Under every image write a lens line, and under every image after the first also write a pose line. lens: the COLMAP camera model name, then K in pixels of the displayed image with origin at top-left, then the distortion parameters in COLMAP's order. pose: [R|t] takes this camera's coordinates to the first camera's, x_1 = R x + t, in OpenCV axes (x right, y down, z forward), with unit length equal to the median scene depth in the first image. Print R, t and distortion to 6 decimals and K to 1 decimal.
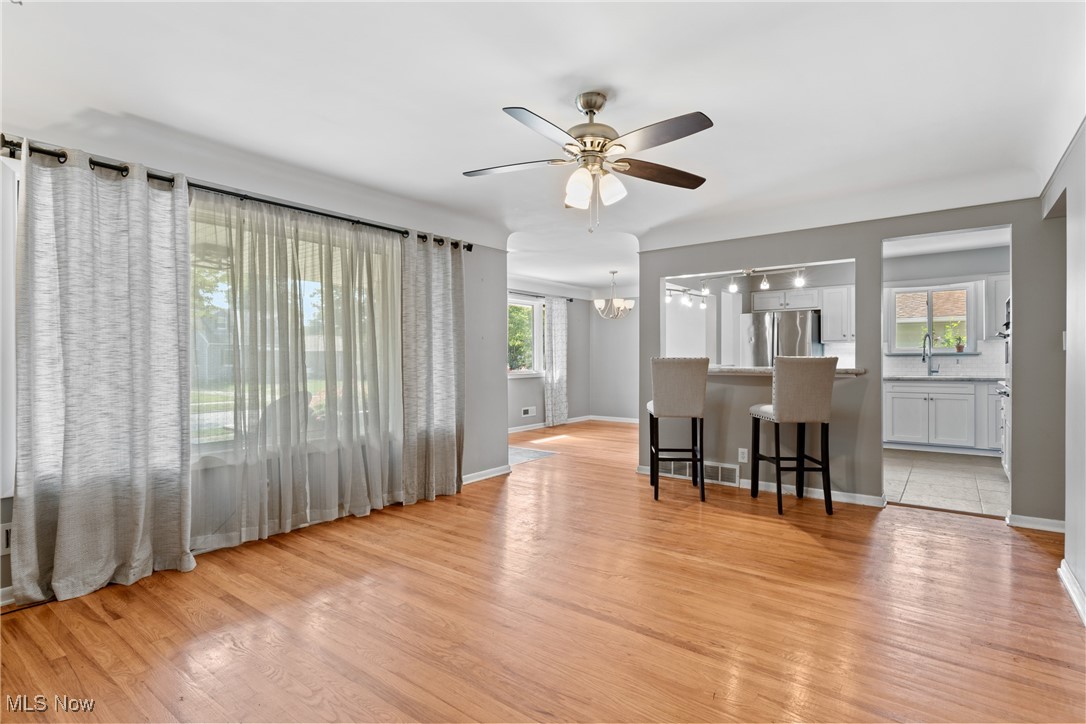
lens RADIAL K [[531.1, 0, 543.0], [0, 531.1, 362.0], [0, 0, 1]] dist [0.002201, 0.000620]
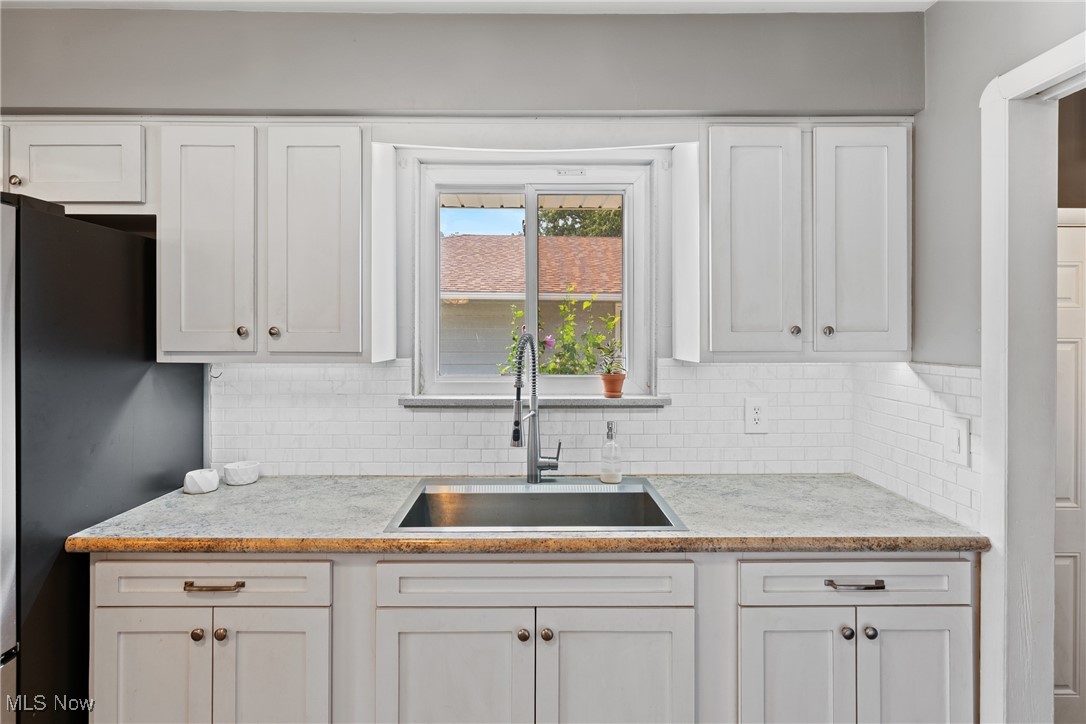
lens RADIAL K [[561.7, 0, 522.9], [0, 561.7, 332.2], [0, 0, 1]] dist [-0.001061, -0.000144]
pose [[0.794112, 0.009866, 0.607691, 0.546084], [-0.006292, 0.999948, -0.008013, -0.051361], [-0.607739, 0.002540, 0.794133, 0.772745]]
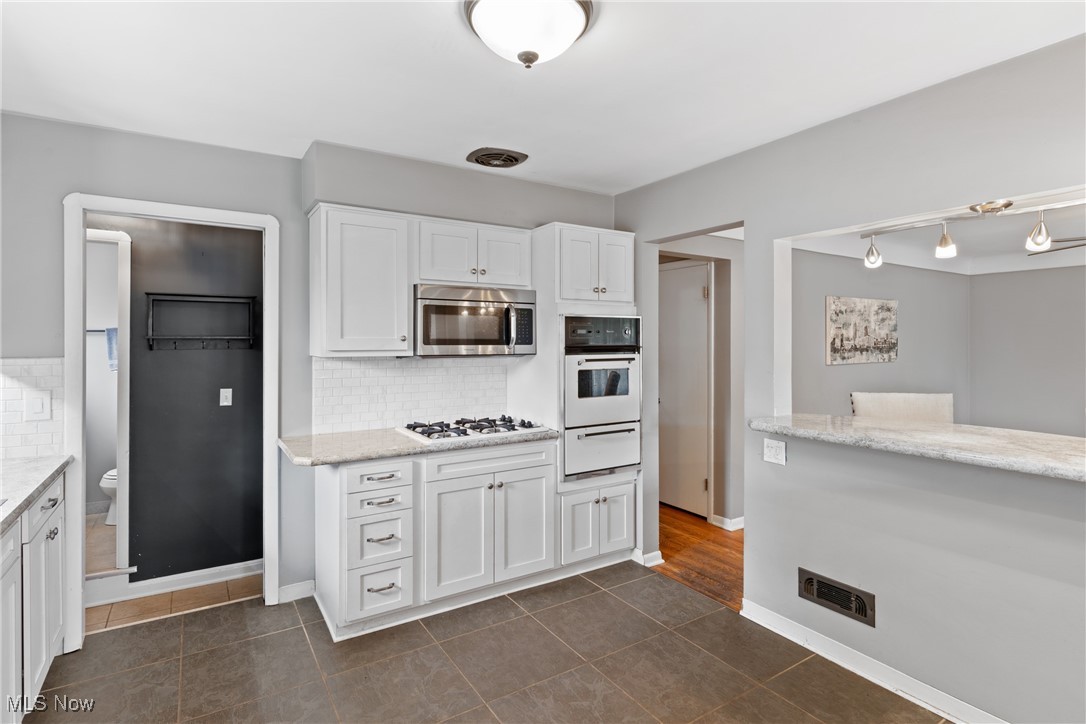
lens RADIAL K [[544.5, 0, 538.6], [0, 544.5, 345.2], [0, 0, 1]] dist [-0.000584, 0.000067]
pose [[-0.937119, 0.002021, 0.349004, 0.400710], [0.004752, 0.999964, 0.006970, -0.049529], [-0.348977, 0.008191, -0.937095, 1.068967]]
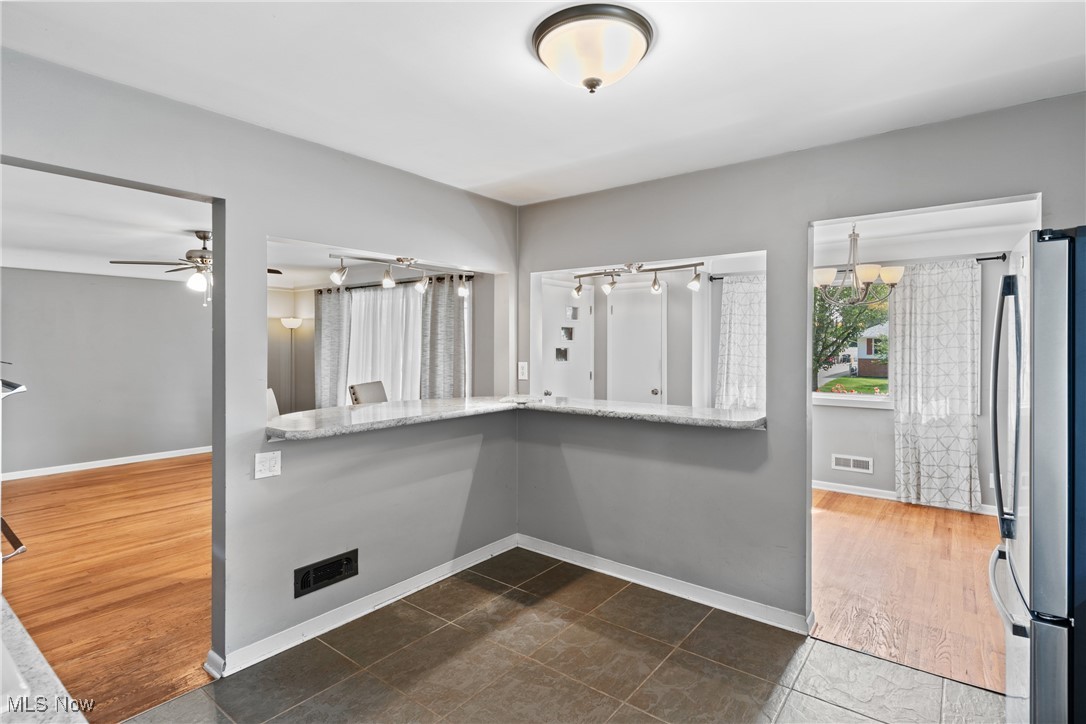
lens RADIAL K [[544.5, 0, 538.6], [0, 544.5, 345.2], [0, 0, 1]] dist [-0.000584, 0.000067]
pose [[-0.008058, 0.004670, -0.999957, 0.745846], [-0.004070, 0.999981, 0.004703, -0.051999], [0.999959, 0.004108, -0.008038, 0.824792]]
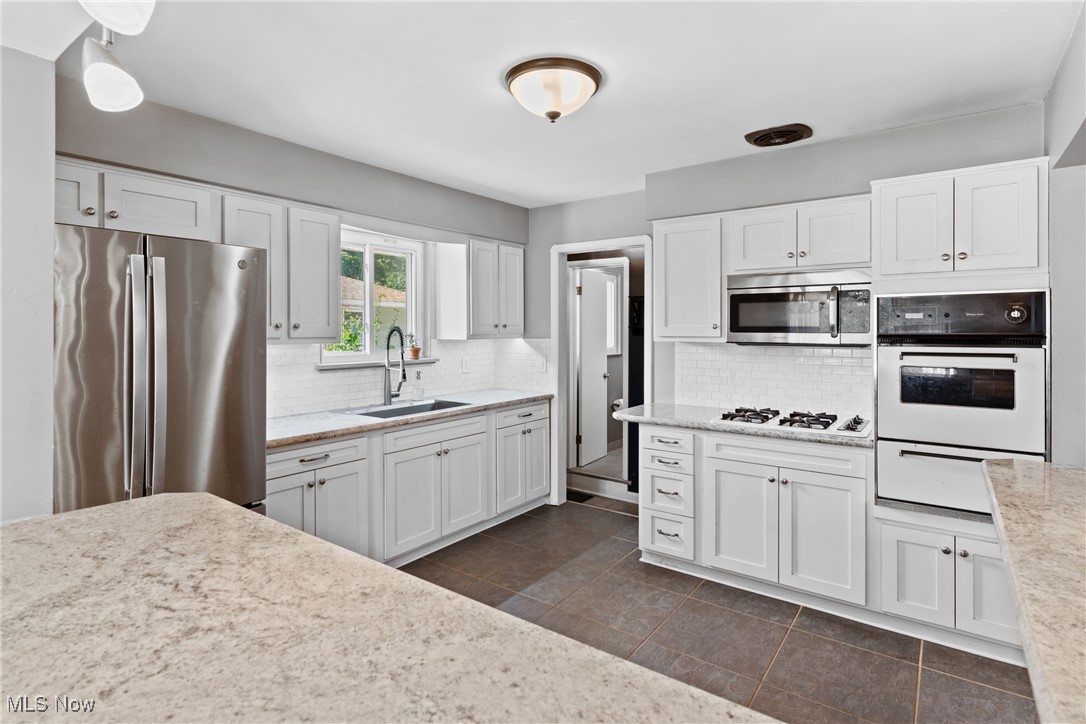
lens RADIAL K [[553.4, 0, 541.3], [0, 553.4, 334.3], [0, 0, 1]] dist [0.000723, 0.000313]
pose [[-0.008241, -0.002468, 0.999963, 0.164274], [0.001671, 0.999996, 0.002481, -0.046895], [-0.999965, 0.001692, -0.008237, 0.855606]]
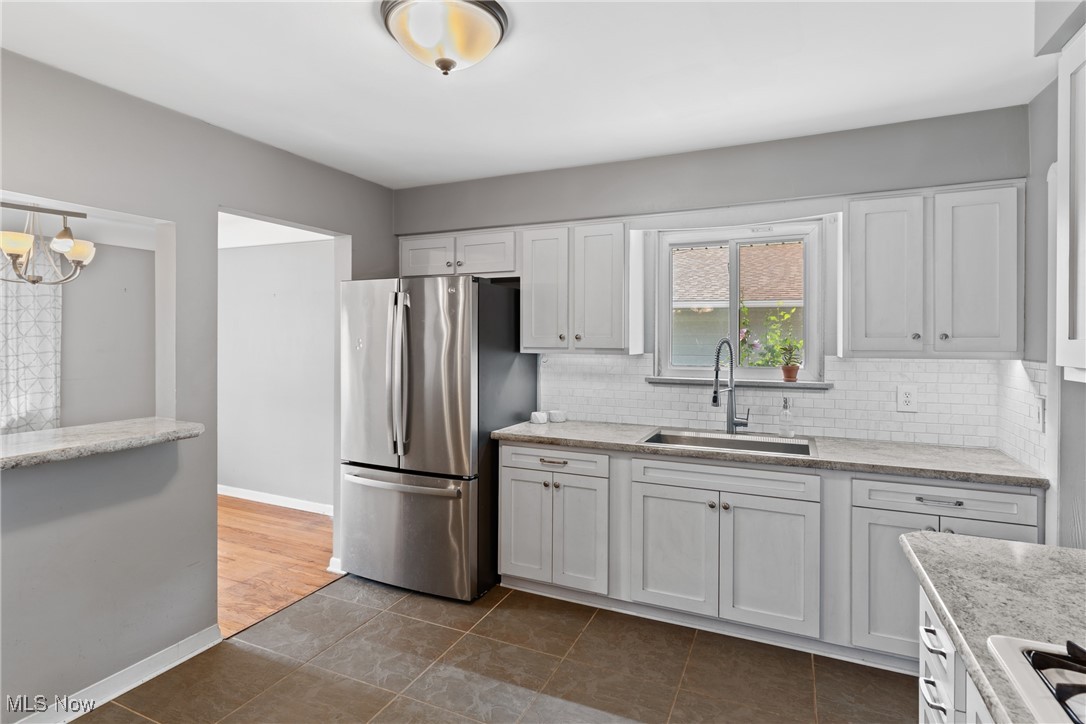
lens RADIAL K [[558.5, 0, 530.7], [0, 558.5, 339.3], [0, 0, 1]] dist [0.020081, -0.000081]
pose [[0.975905, 0.010088, 0.217962, 0.467799], [-0.010178, 0.999948, -0.000707, -0.050277], [-0.217958, -0.001529, 0.975957, 0.587778]]
